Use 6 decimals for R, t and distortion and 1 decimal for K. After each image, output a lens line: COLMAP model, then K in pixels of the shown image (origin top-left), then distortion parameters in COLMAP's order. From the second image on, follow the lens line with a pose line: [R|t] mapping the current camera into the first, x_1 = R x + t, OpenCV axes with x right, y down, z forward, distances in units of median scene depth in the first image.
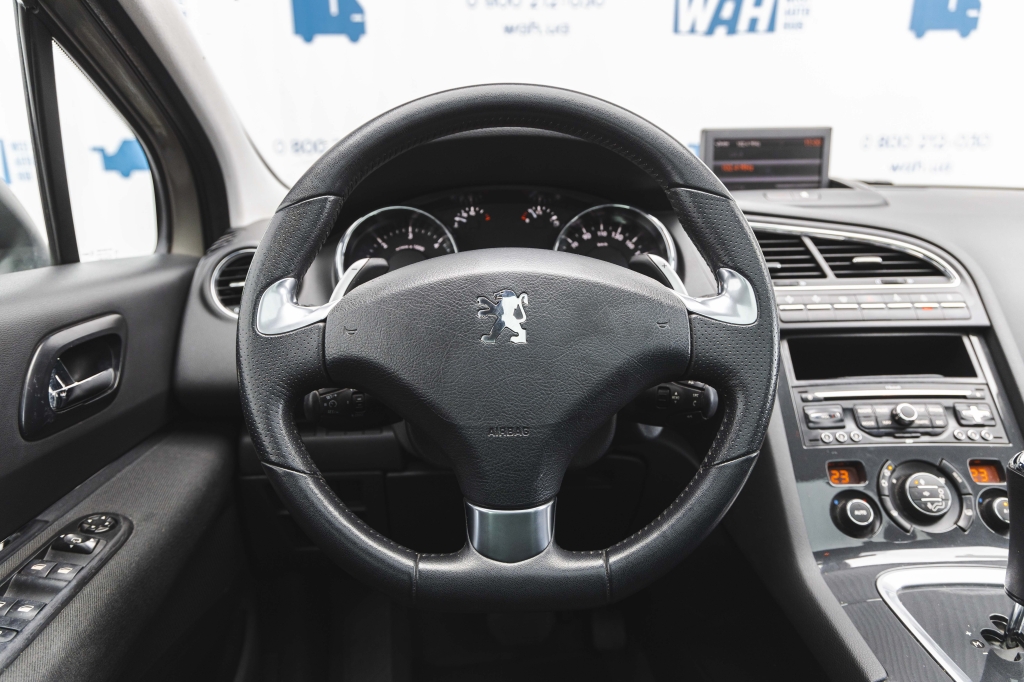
lens RADIAL K [[678.4, 0, 512.6], [0, 678.4, 353.8], [0, 0, 1]] dist [0.016373, 0.000476]
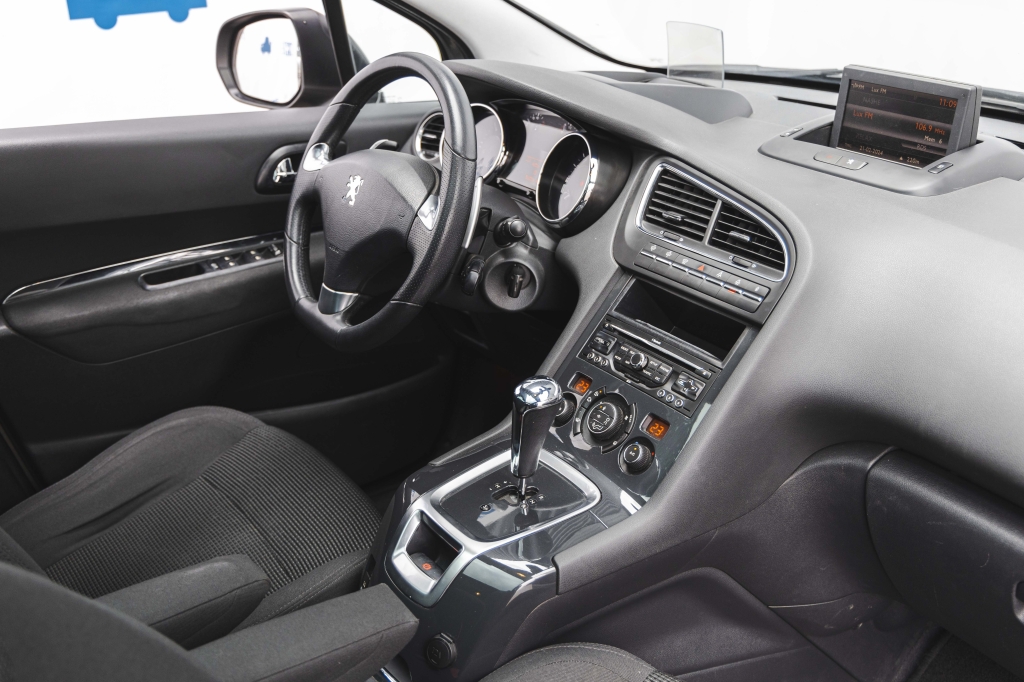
lens RADIAL K [[1077.4, 0, 512.0], [0, 1077.4, 341.0], [0, 0, 1]] dist [-0.009078, 0.001209]
pose [[0.571099, 0.344987, -0.744869, 1.853426], [-0.237655, 0.938028, 0.252236, -0.368836], [0.785726, 0.032971, 0.617695, -0.336289]]
